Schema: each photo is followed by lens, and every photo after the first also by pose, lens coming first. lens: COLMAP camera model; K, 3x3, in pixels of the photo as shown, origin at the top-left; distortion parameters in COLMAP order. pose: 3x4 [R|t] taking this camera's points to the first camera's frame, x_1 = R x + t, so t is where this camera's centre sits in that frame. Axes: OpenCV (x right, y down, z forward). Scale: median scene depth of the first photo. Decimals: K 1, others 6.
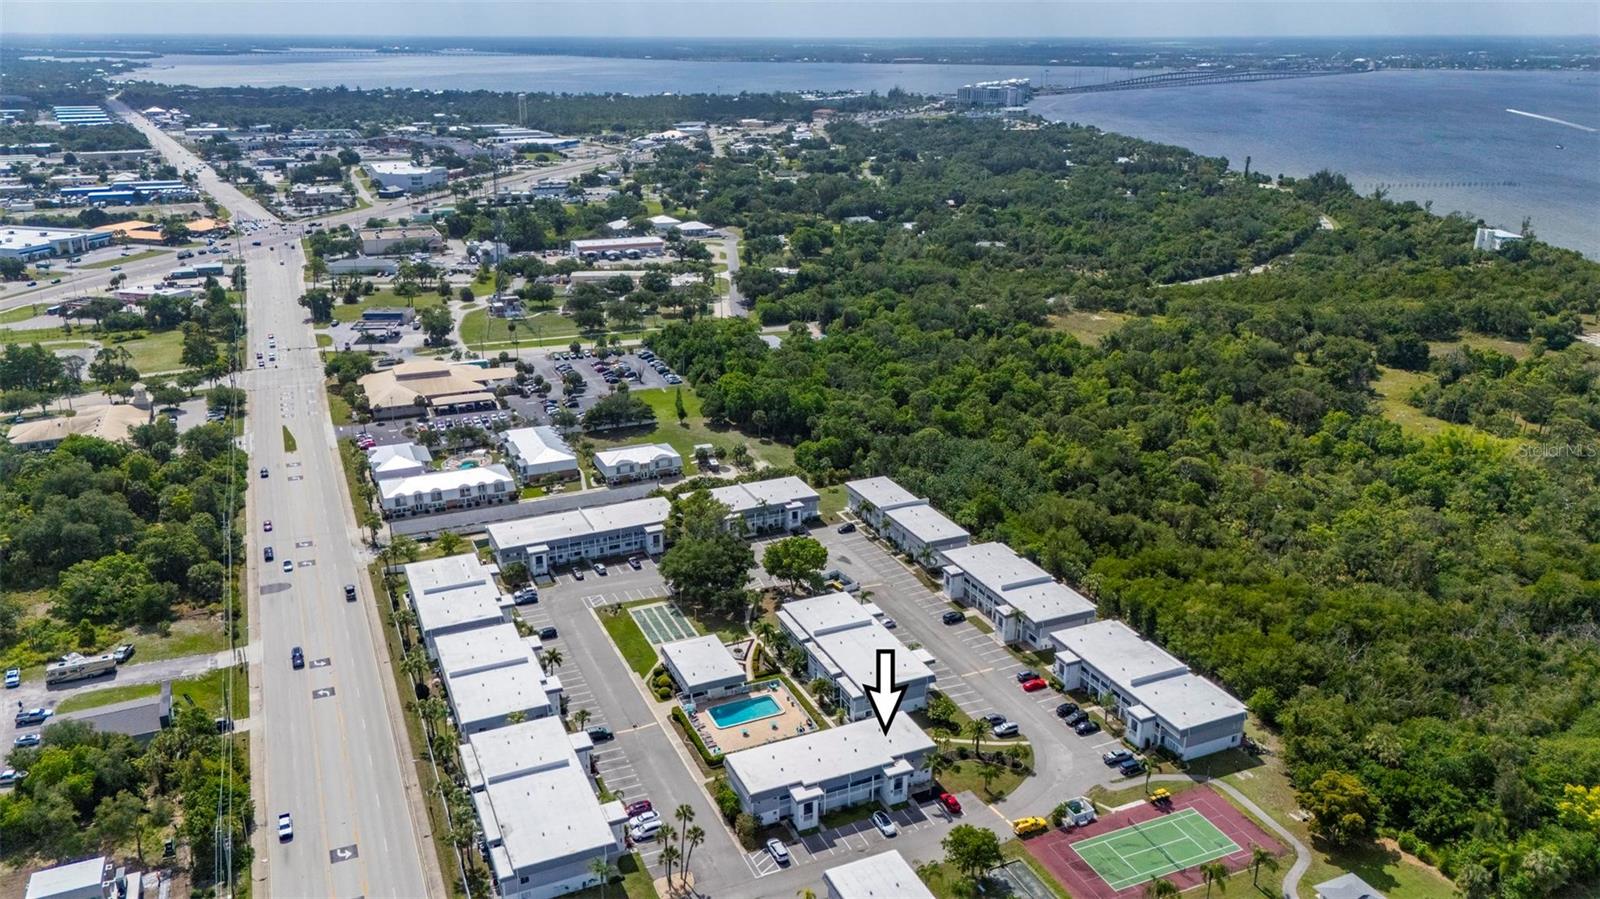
lens RADIAL K [[1171.9, 0, 796.7], [0, 1171.9, 452.4], [0, 0, 1]] dist [0.086266, -0.101739]
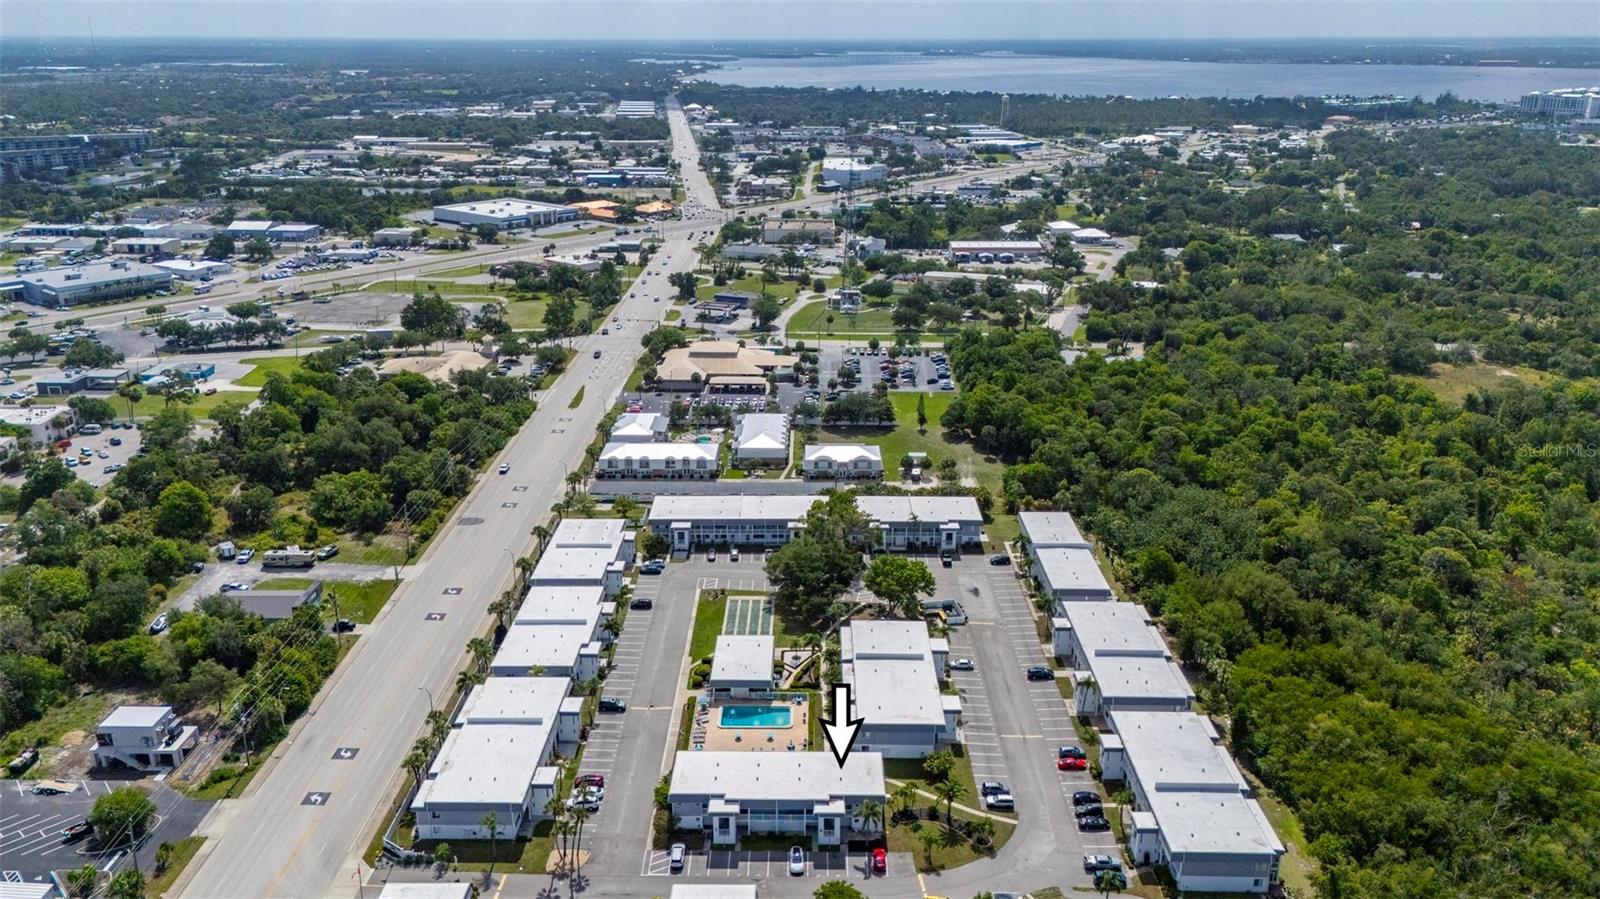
lens RADIAL K [[1171.9, 0, 796.7], [0, 1171.9, 452.4], [0, 0, 1]] dist [0.086266, -0.101739]
pose [[0.908371, 0.138751, -0.394474, 0.240694], [-0.139495, 0.989856, 0.026949, -0.021468], [0.394212, 0.030547, 0.918512, 0.069651]]
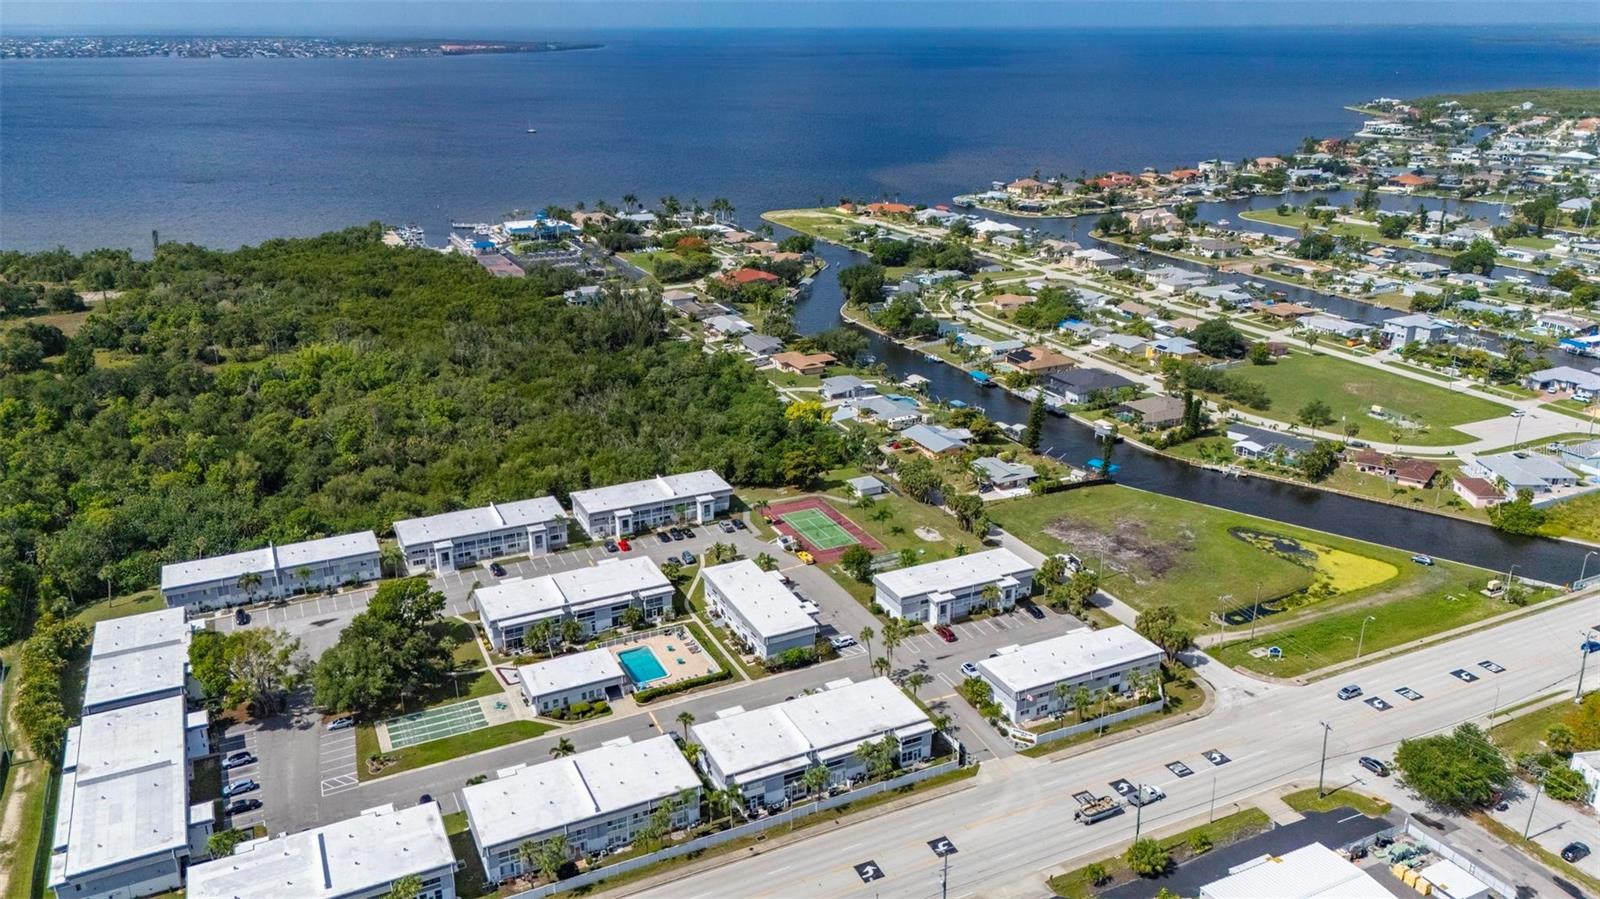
lens RADIAL K [[1171.9, 0, 796.7], [0, 1171.9, 452.4], [0, 0, 1]] dist [0.086266, -0.101739]
pose [[-0.027333, -0.343589, 0.938722, -0.672180], [0.336473, 0.881114, 0.332301, -0.172478], [-0.941296, 0.324937, 0.091525, 0.496319]]
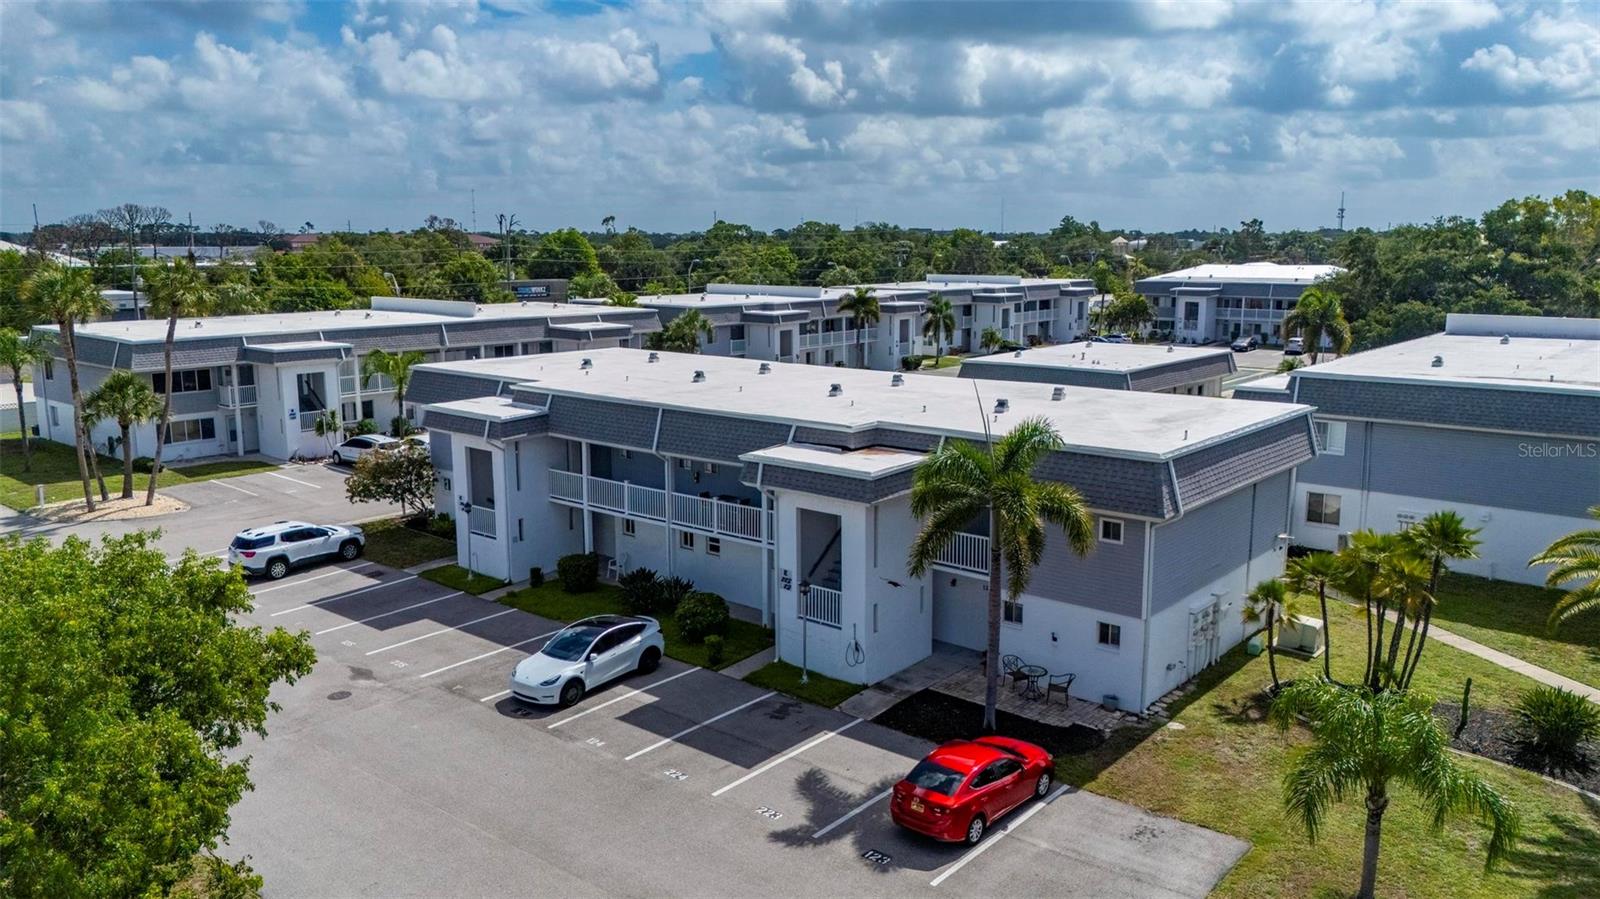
lens RADIAL K [[1175.1, 0, 800.0], [0, 1175.1, 449.5], [0, 0, 1]] dist [0.087033, -0.100632]
pose [[0.434011, 0.155735, -0.887345, 0.144376], [-0.296494, 0.954769, 0.022550, 0.161221], [0.850721, 0.253305, 0.460555, 0.558872]]
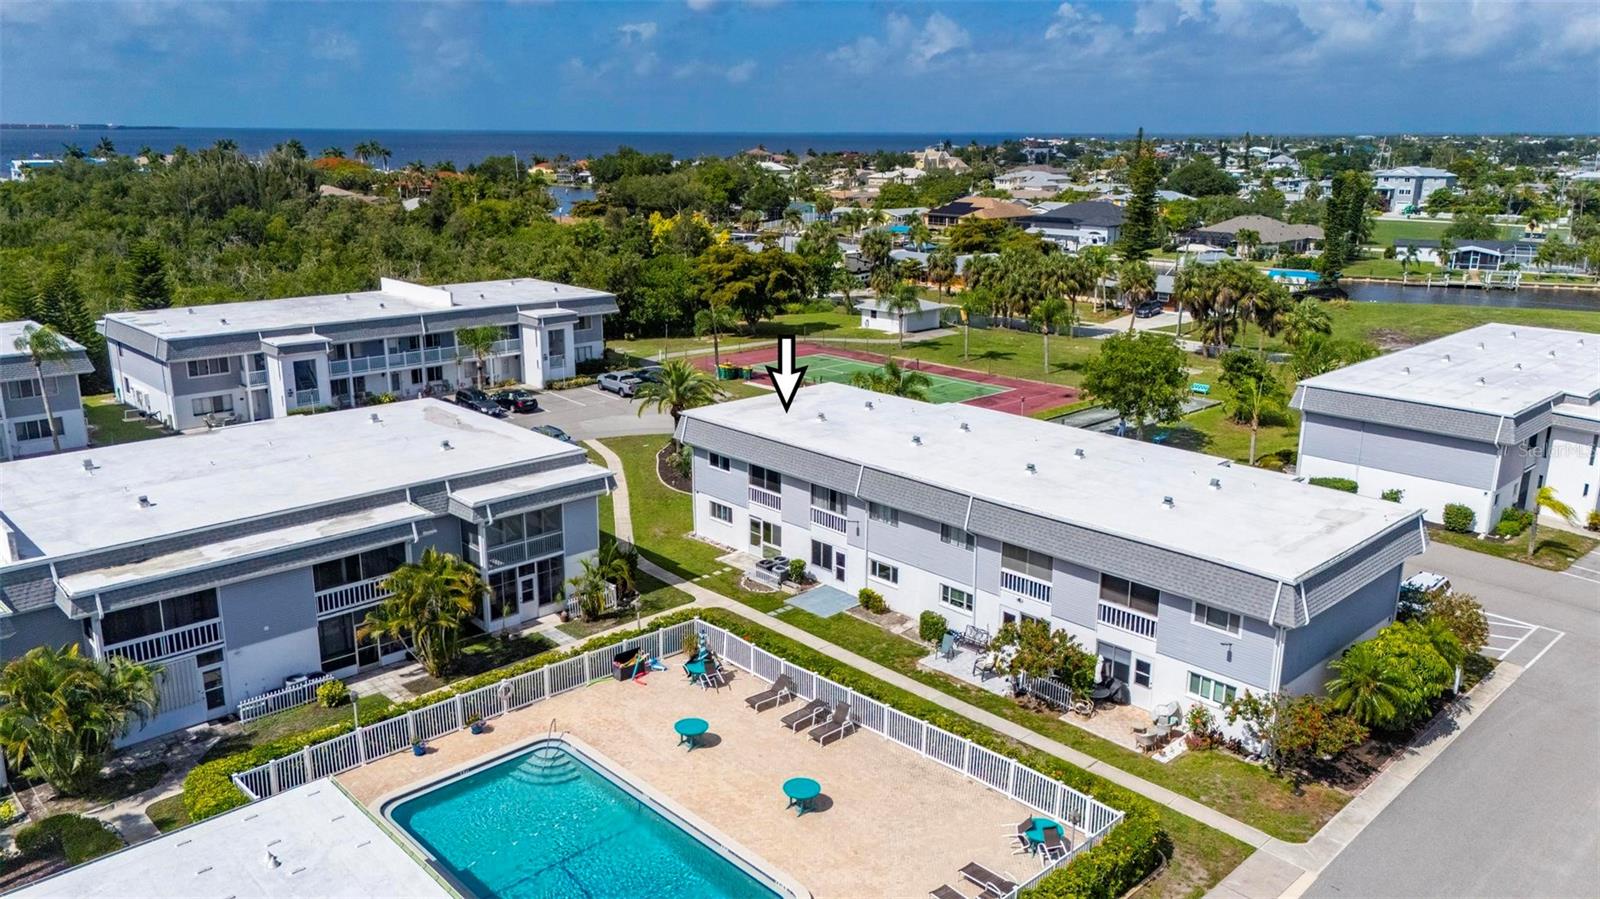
lens RADIAL K [[1167.1, 0, 800.0], [0, 1167.1, 449.5], [0, 0, 1]] dist [0.083795, -0.097889]
pose [[-0.337544, -0.249767, 0.907568, -0.130523], [0.306923, 0.882260, 0.356953, 0.084962], [-0.889866, 0.399041, -0.221143, 0.686368]]
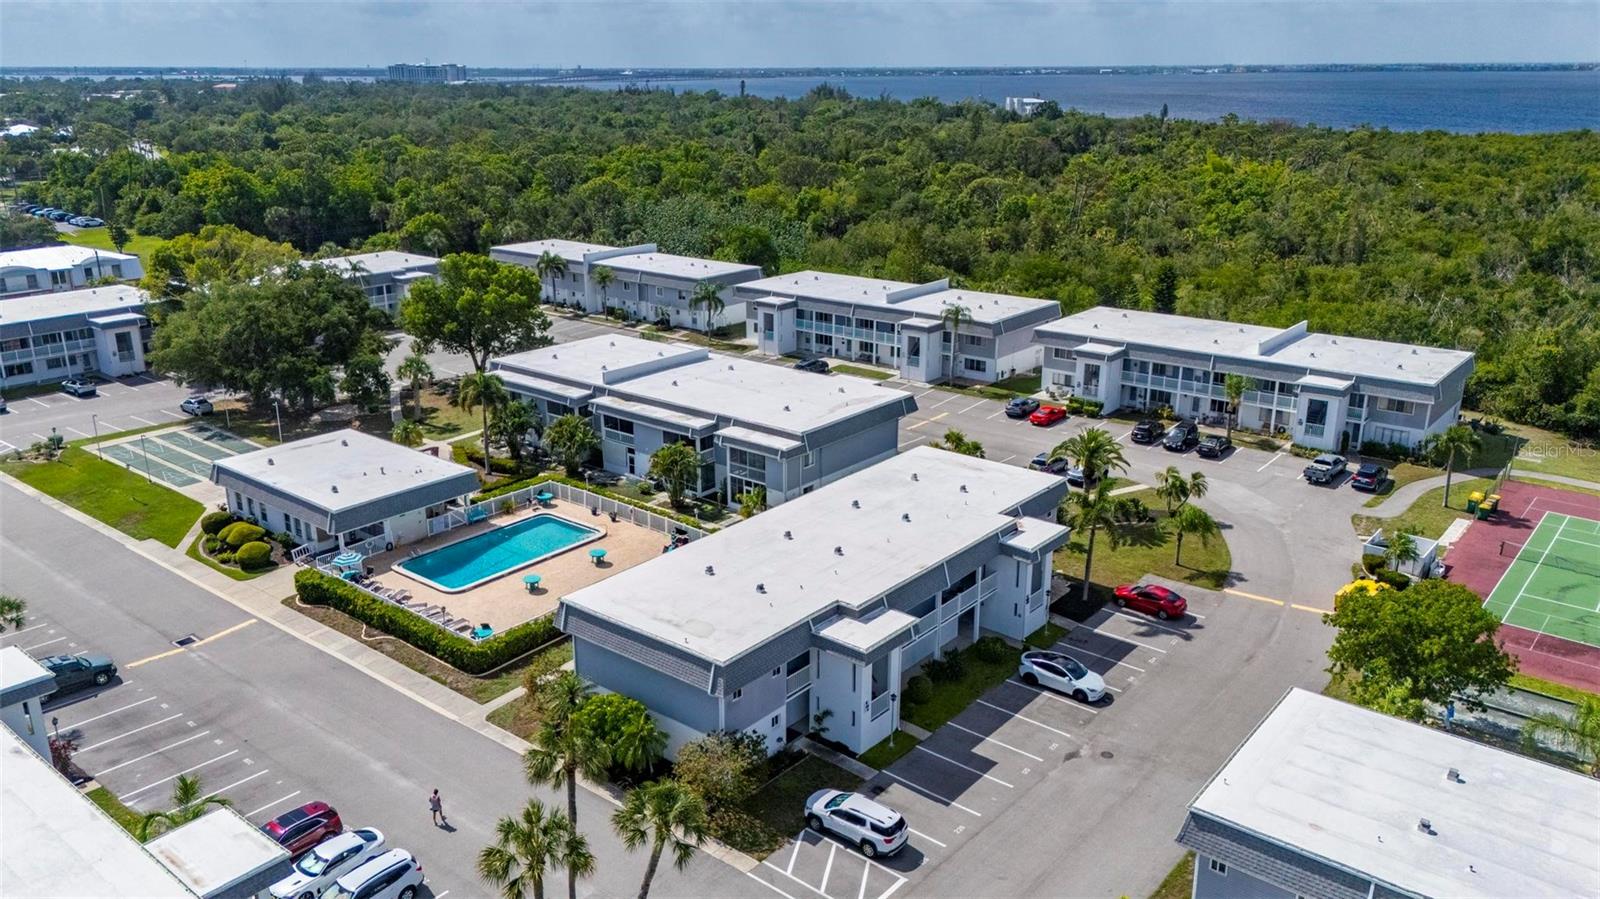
lens RADIAL K [[1185.4, 0, 800.0], [0, 1185.4, 449.5], [0, 0, 1]] dist [0.091196, -0.105621]
pose [[0.894666, -0.140851, 0.423949, -0.081345], [0.153682, 0.988112, 0.003968, 0.139904], [-0.419469, 0.061604, 0.905677, 0.422444]]
